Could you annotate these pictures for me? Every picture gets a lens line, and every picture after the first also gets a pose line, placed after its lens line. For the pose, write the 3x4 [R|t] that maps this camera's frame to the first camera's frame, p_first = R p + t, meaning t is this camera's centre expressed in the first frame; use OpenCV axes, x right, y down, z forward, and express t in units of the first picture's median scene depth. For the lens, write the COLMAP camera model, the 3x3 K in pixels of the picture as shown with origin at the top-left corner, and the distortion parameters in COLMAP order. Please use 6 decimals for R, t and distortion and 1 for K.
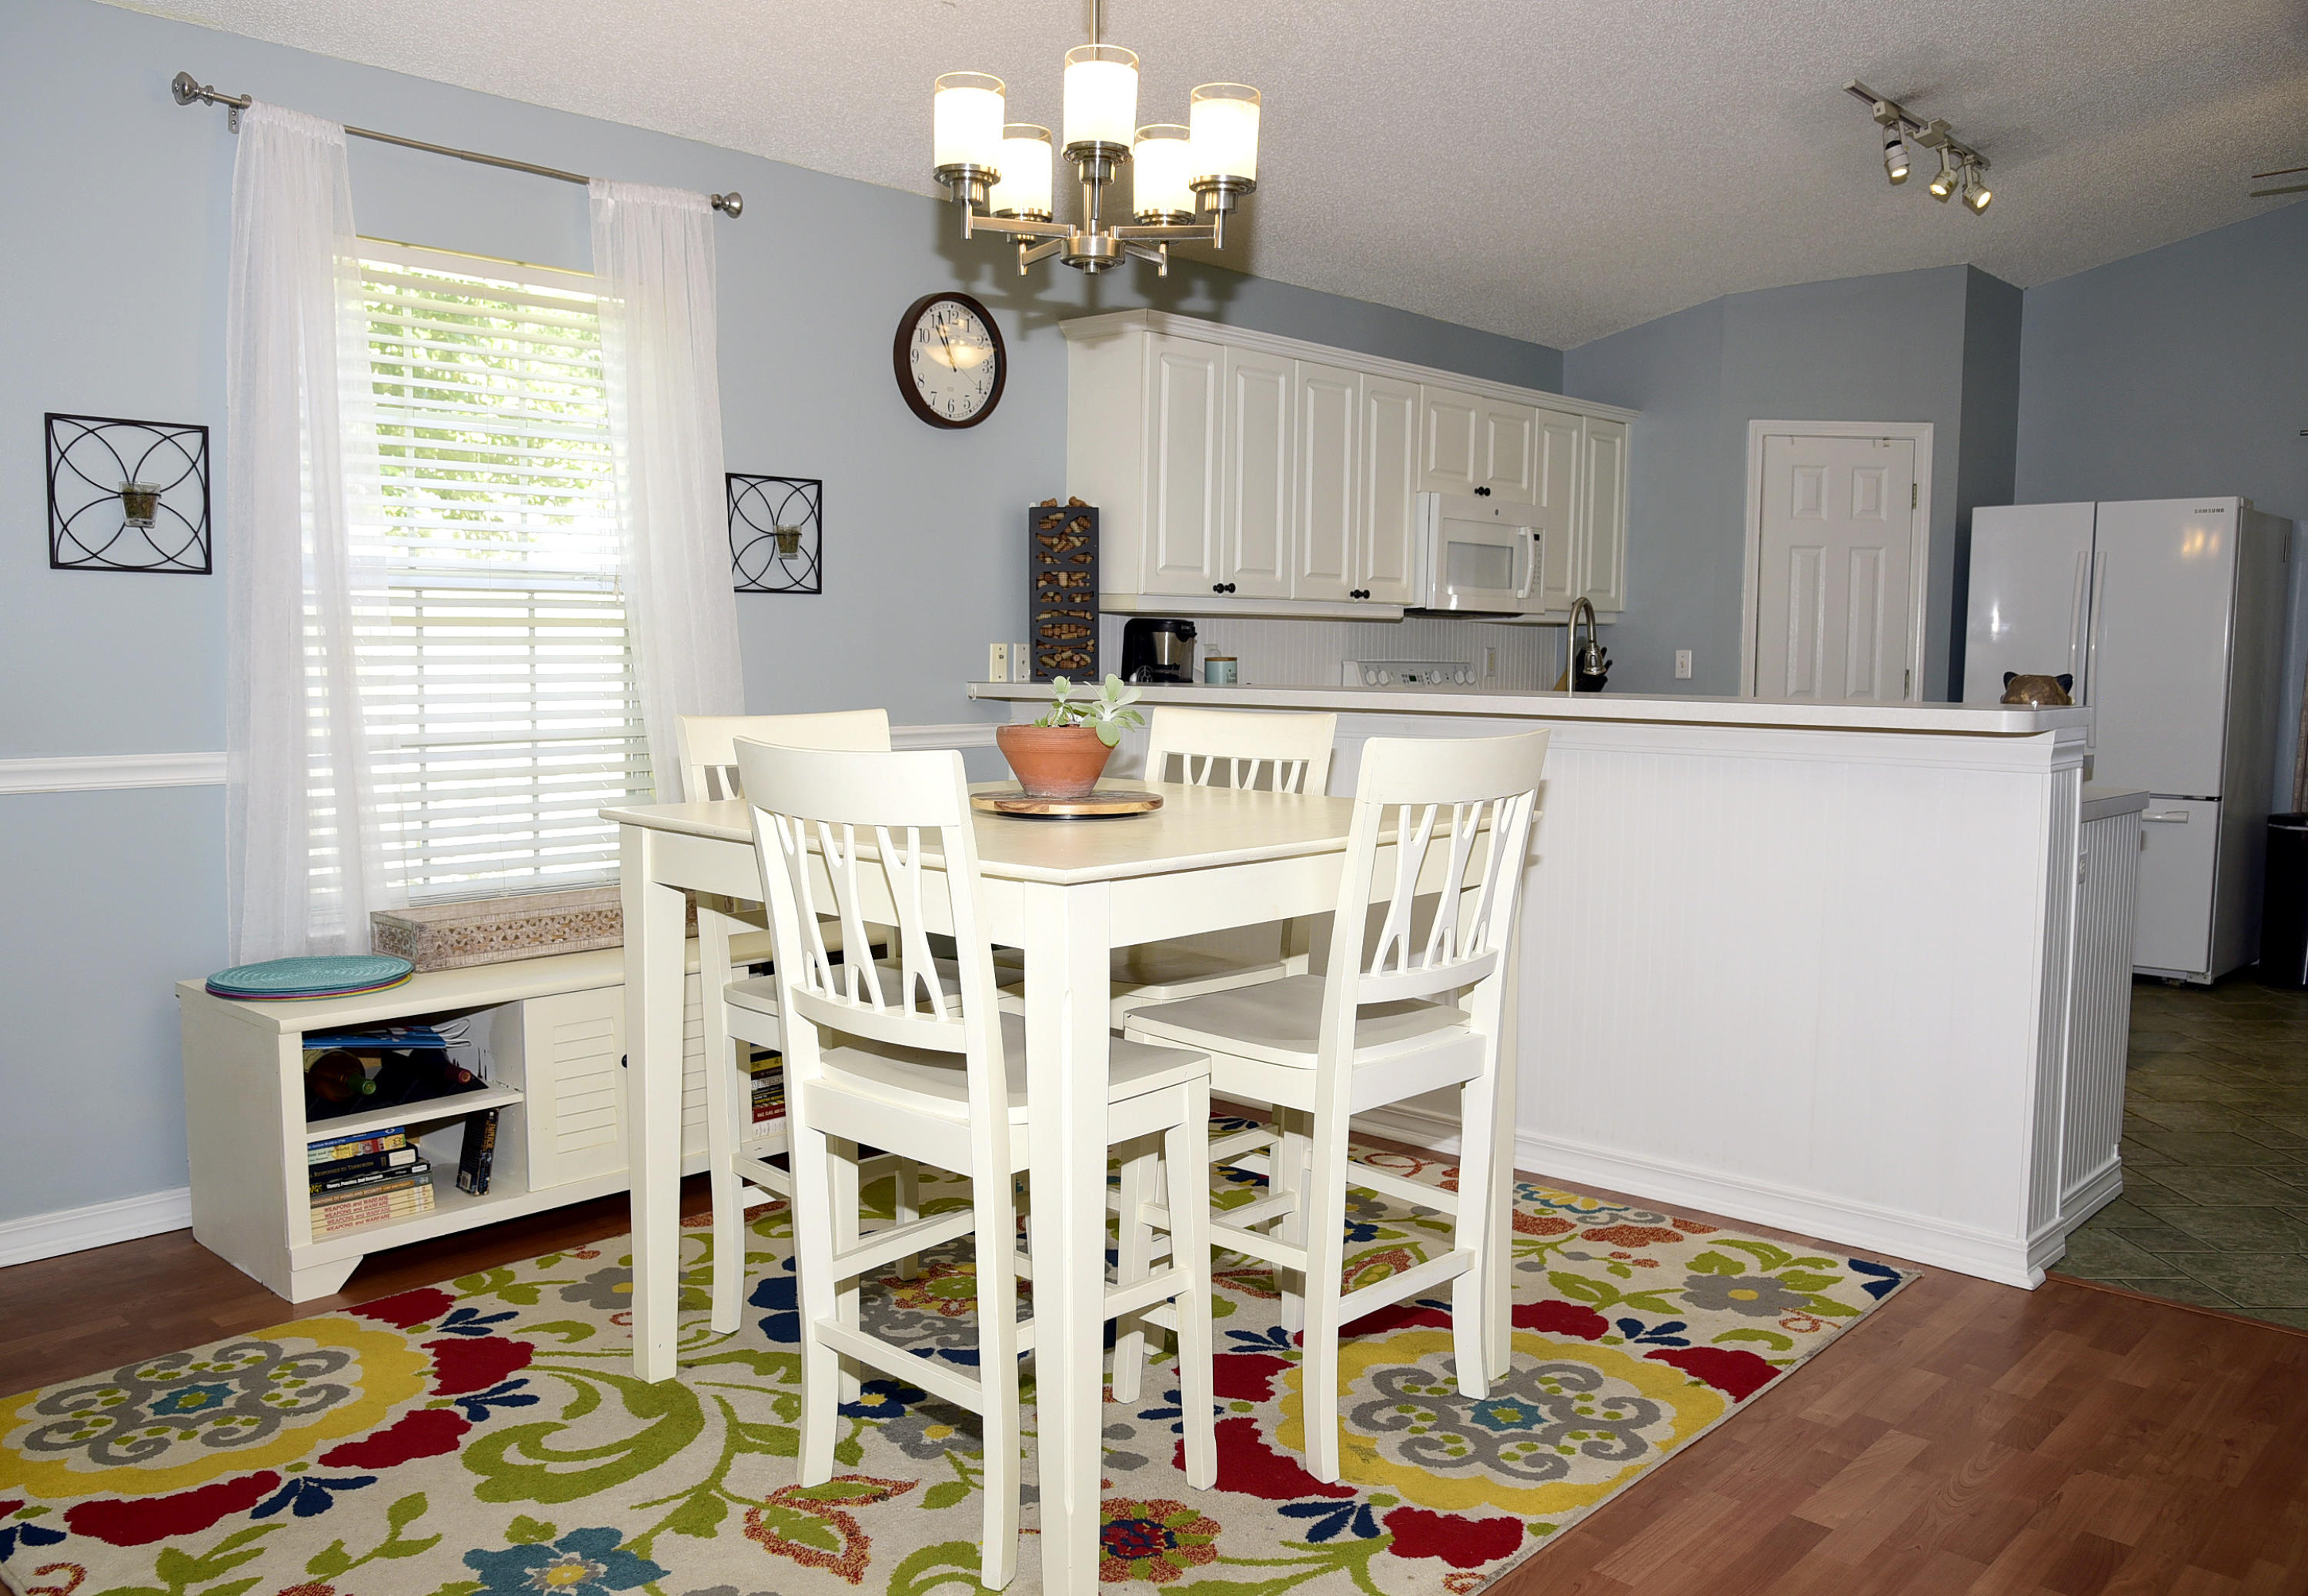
lens RADIAL K [[1790.6, 0, 1123.4], [0, 1790.6, 798.8], [0, 0, 1]] dist [-0.102629, 0.104587]
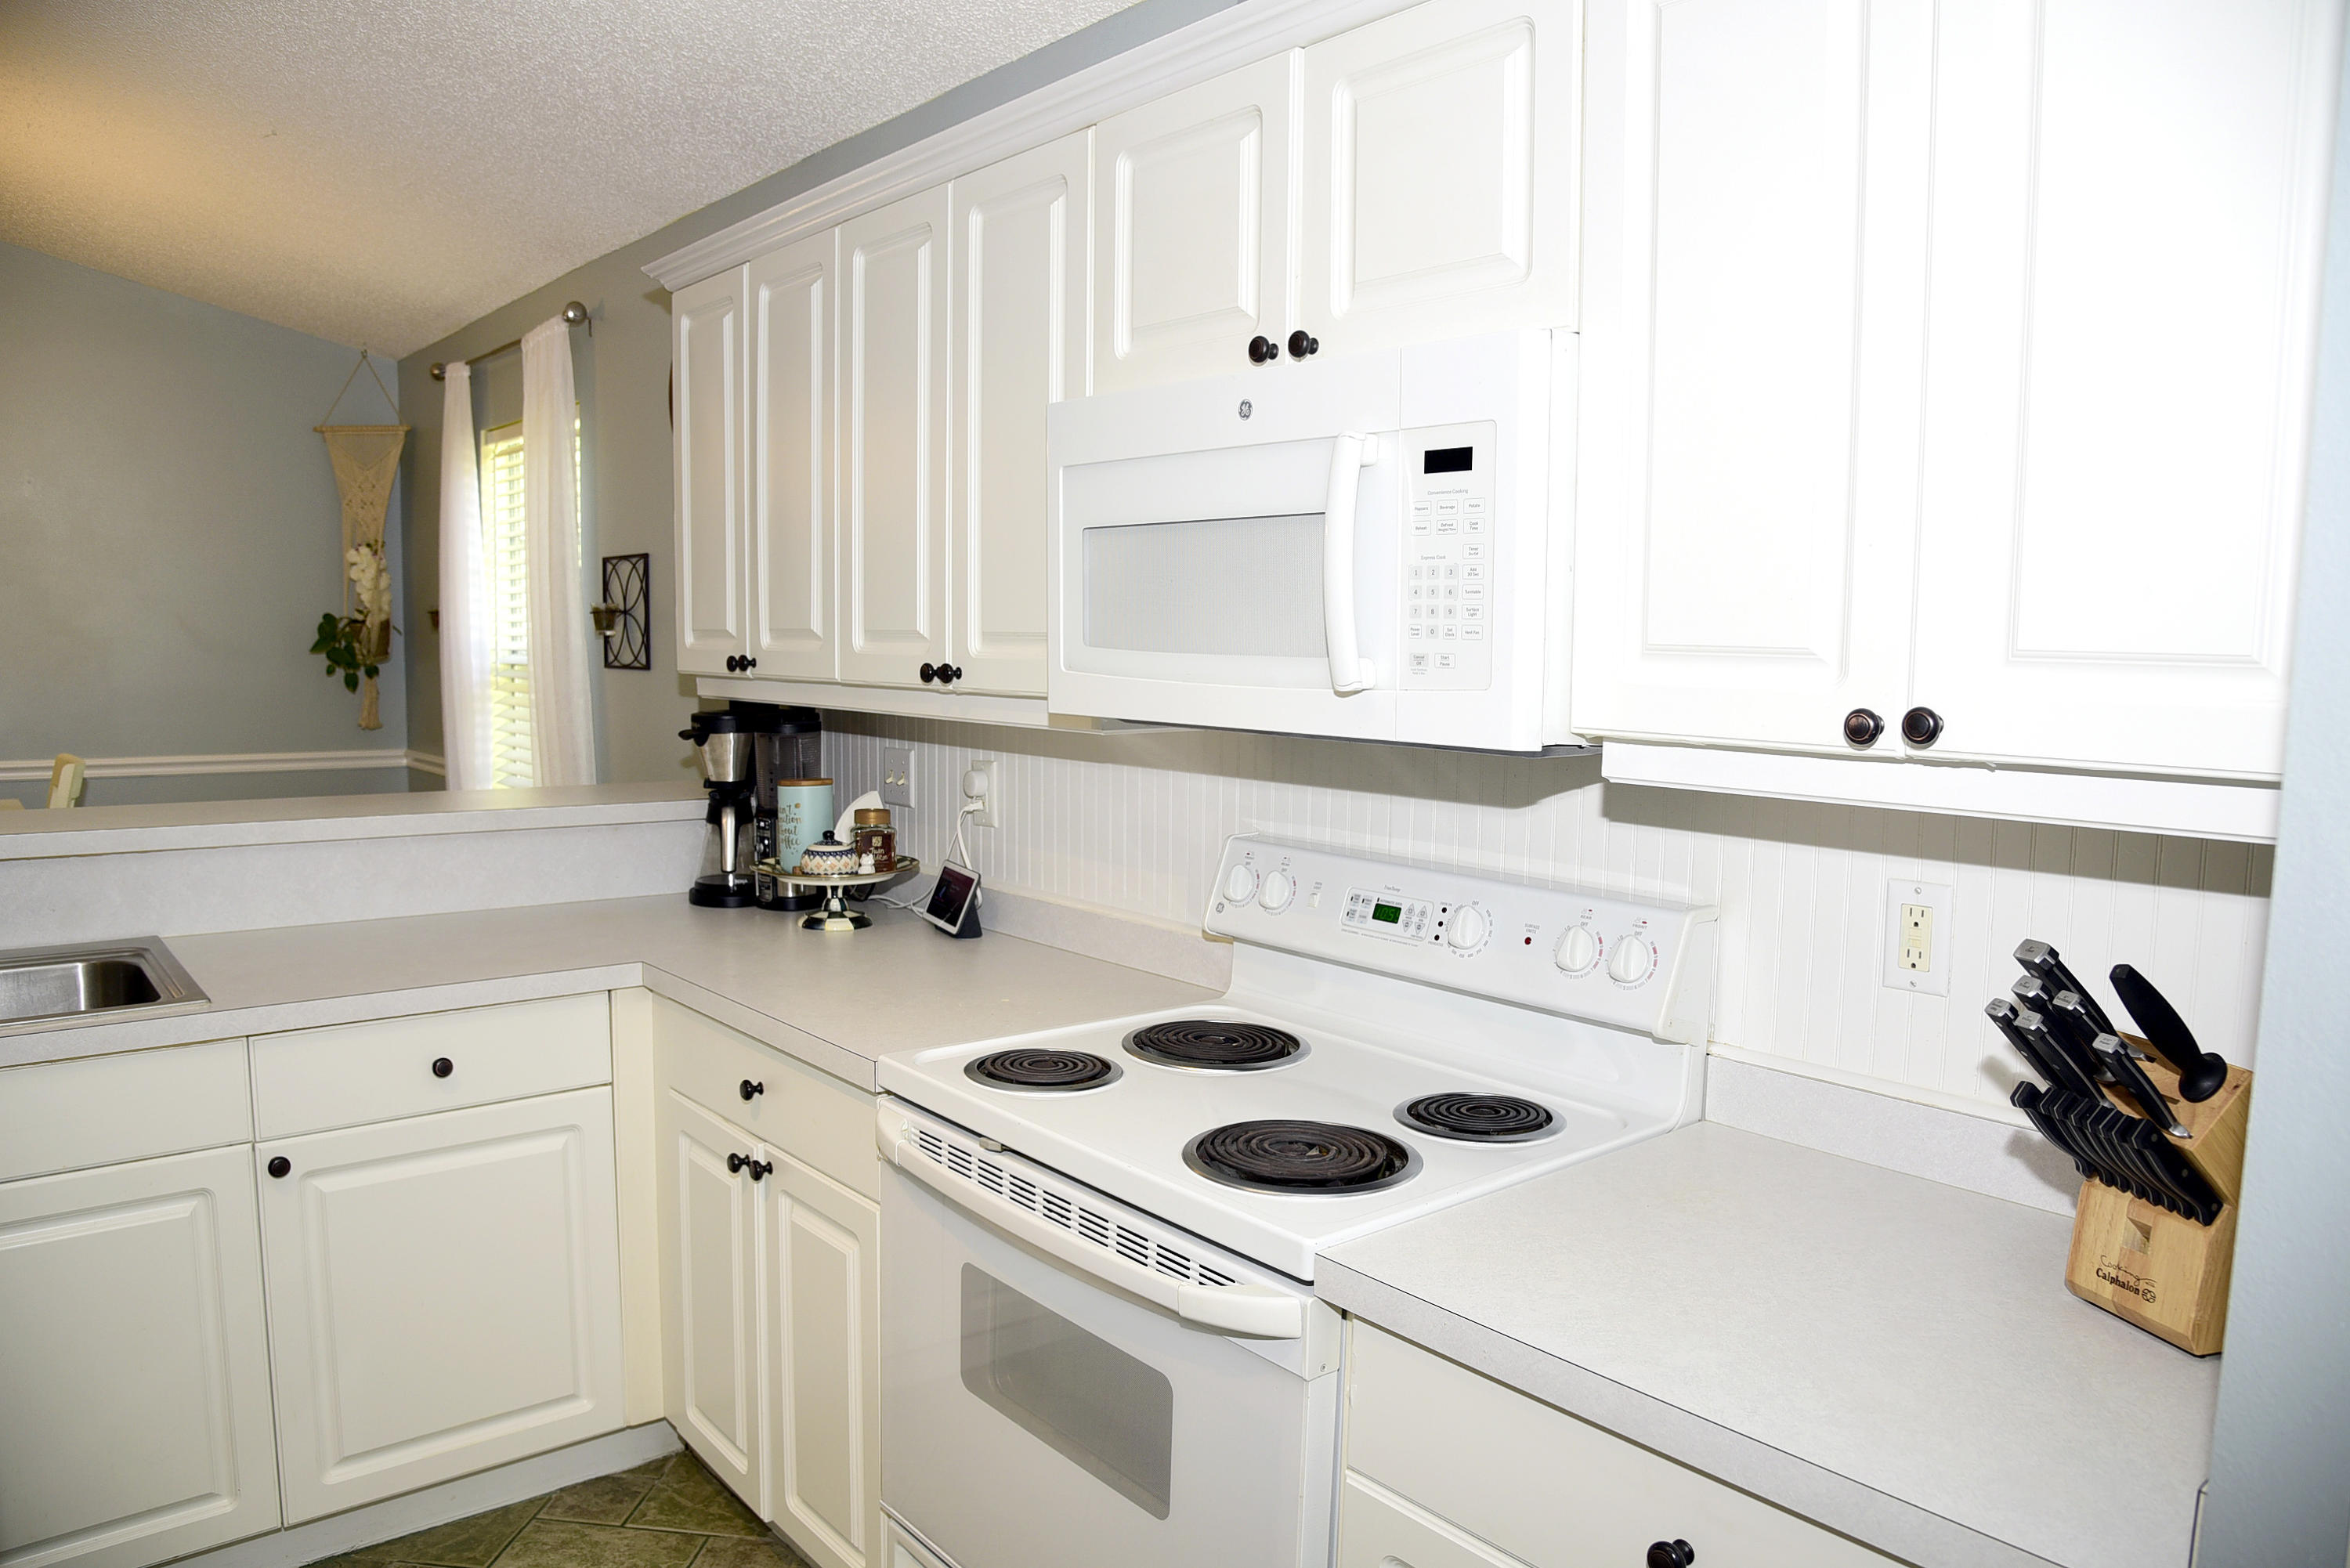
lens RADIAL K [[1593.0, 0, 1176.5], [0, 1593.0, 796.9], [0, 0, 1]] dist [-0.119130, 0.060316]
pose [[-0.097971, 0.091607, -0.990964, 0.966299], [-0.101735, 0.989616, 0.101540, -0.239295], [0.989976, 0.110764, -0.087634, 2.010812]]
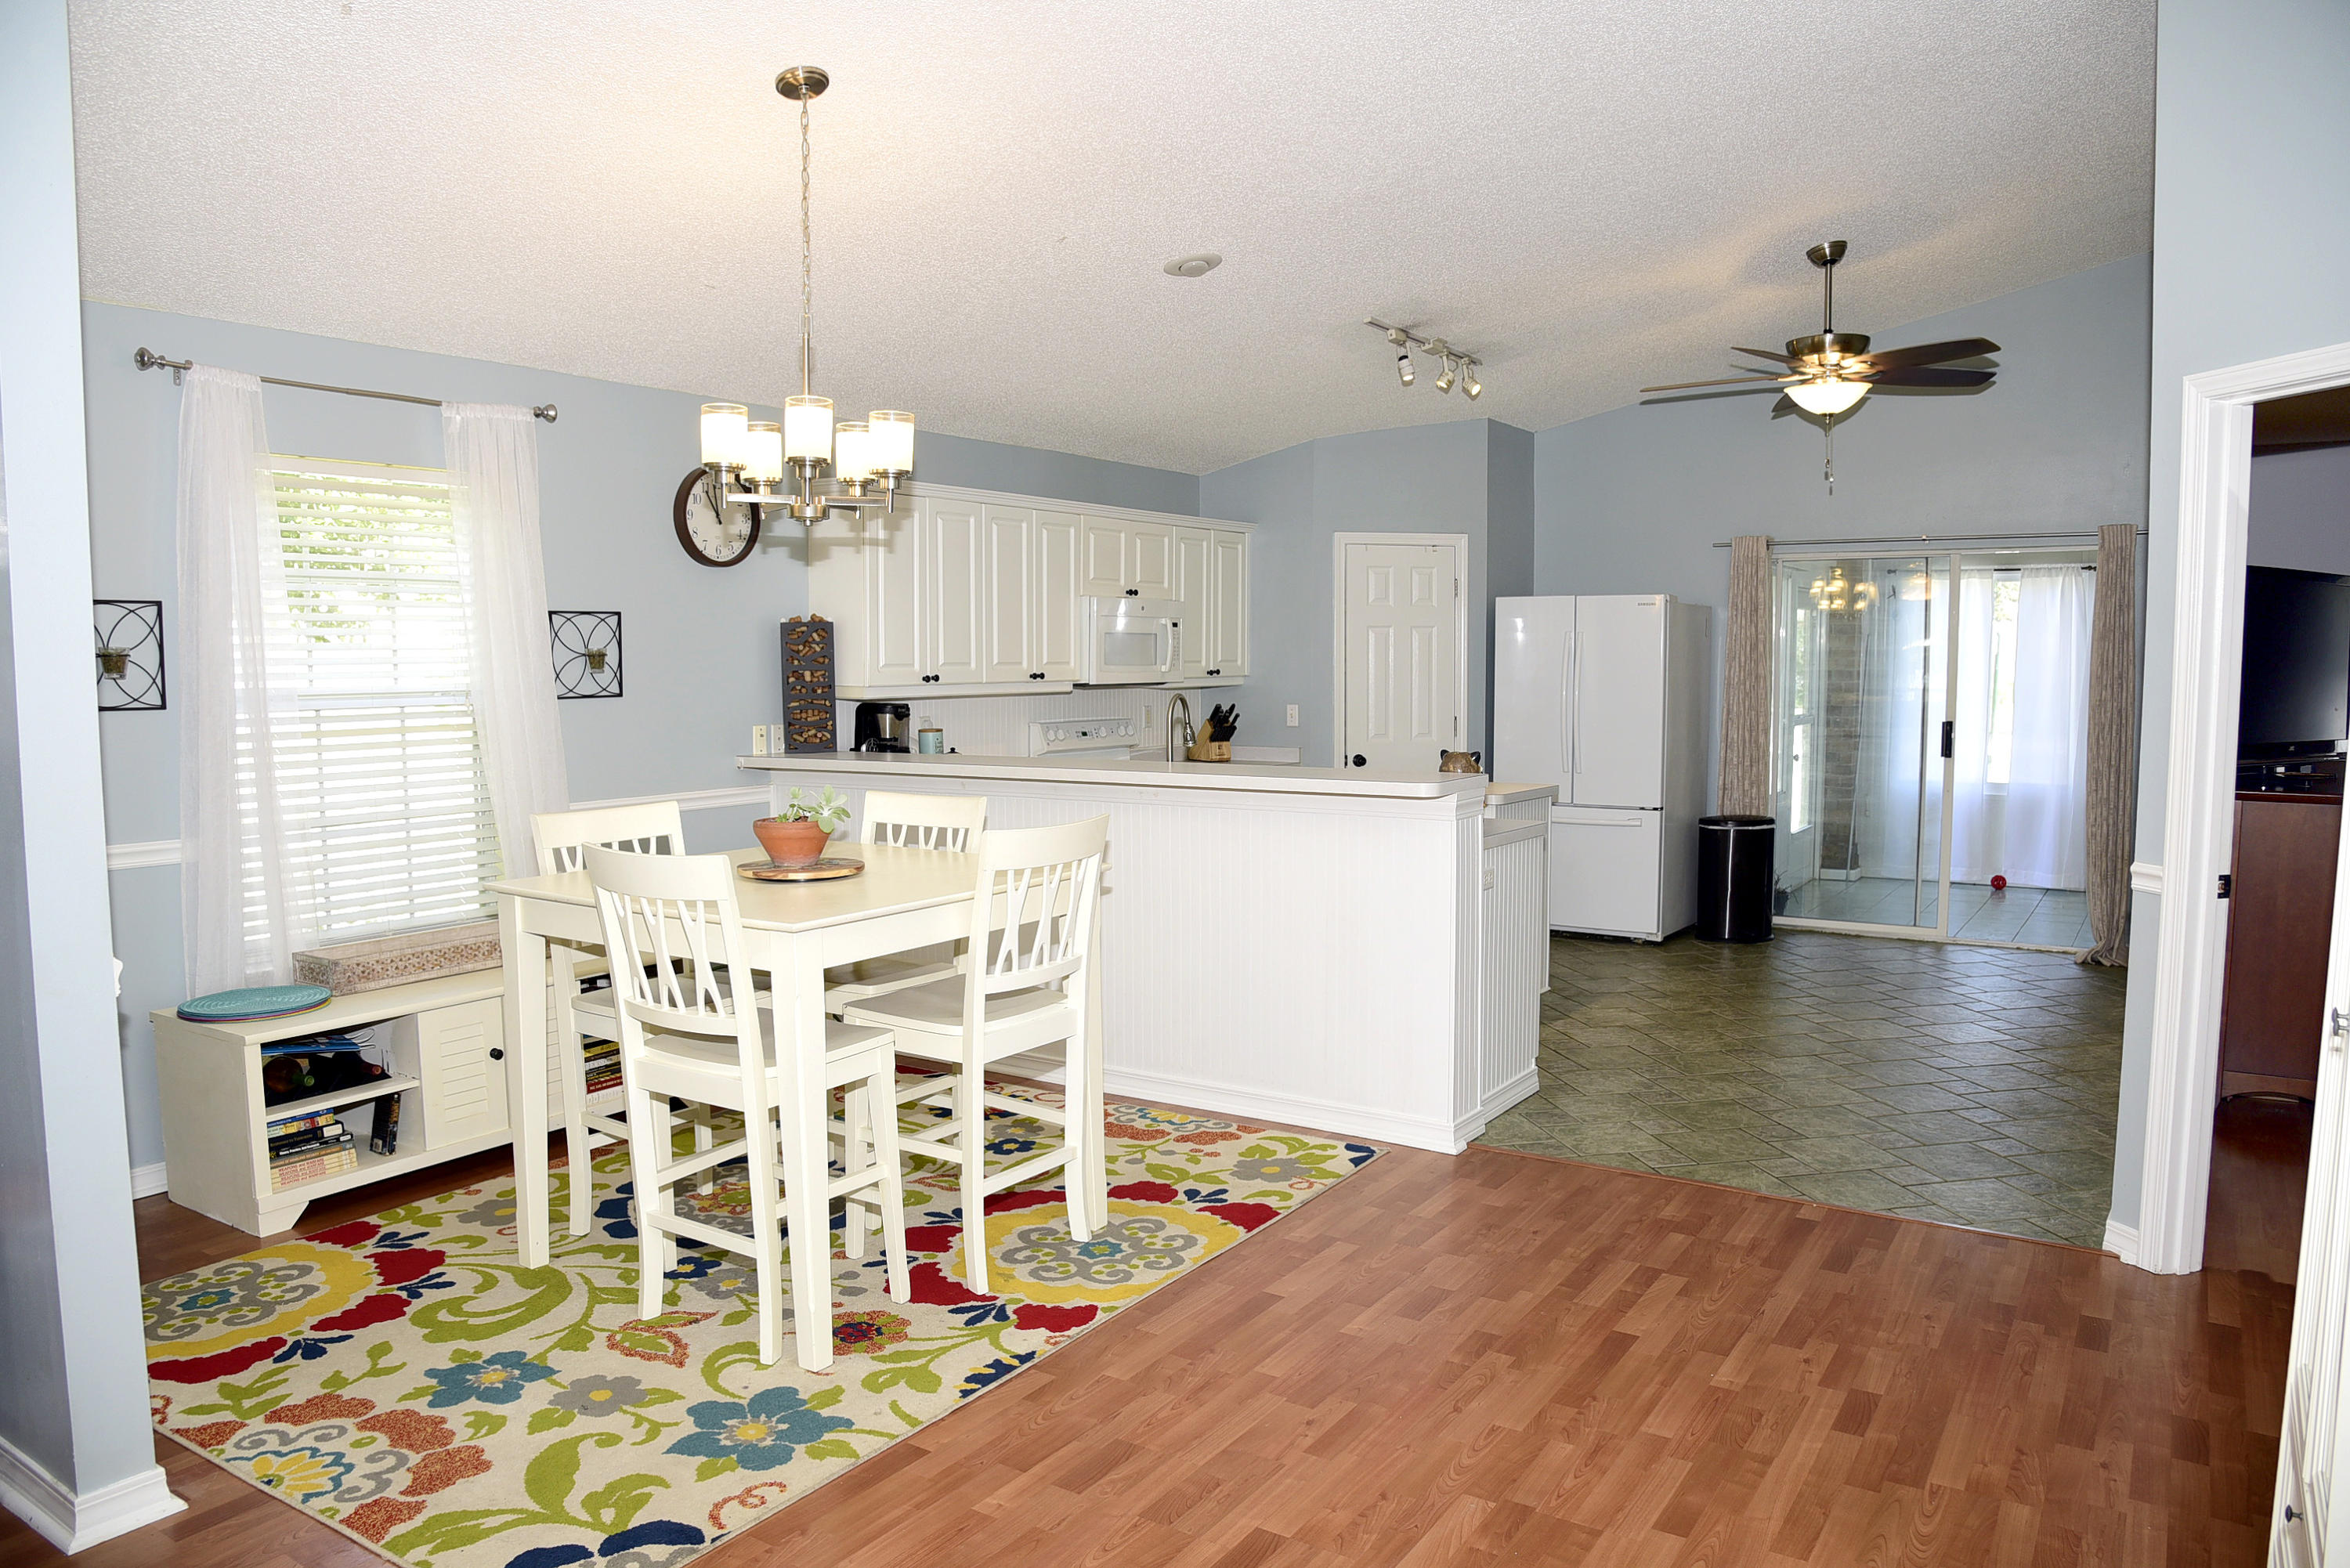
lens RADIAL K [[1593.0, 0, 1176.5], [0, 1593.0, 796.9], [0, 0, 1]] dist [-0.119130, 0.060316]
pose [[0.983506, -0.028106, 0.178680, 0.038044], [0.027985, 0.999603, 0.003199, -0.047542], [-0.178699, 0.001854, 0.983902, -0.335209]]
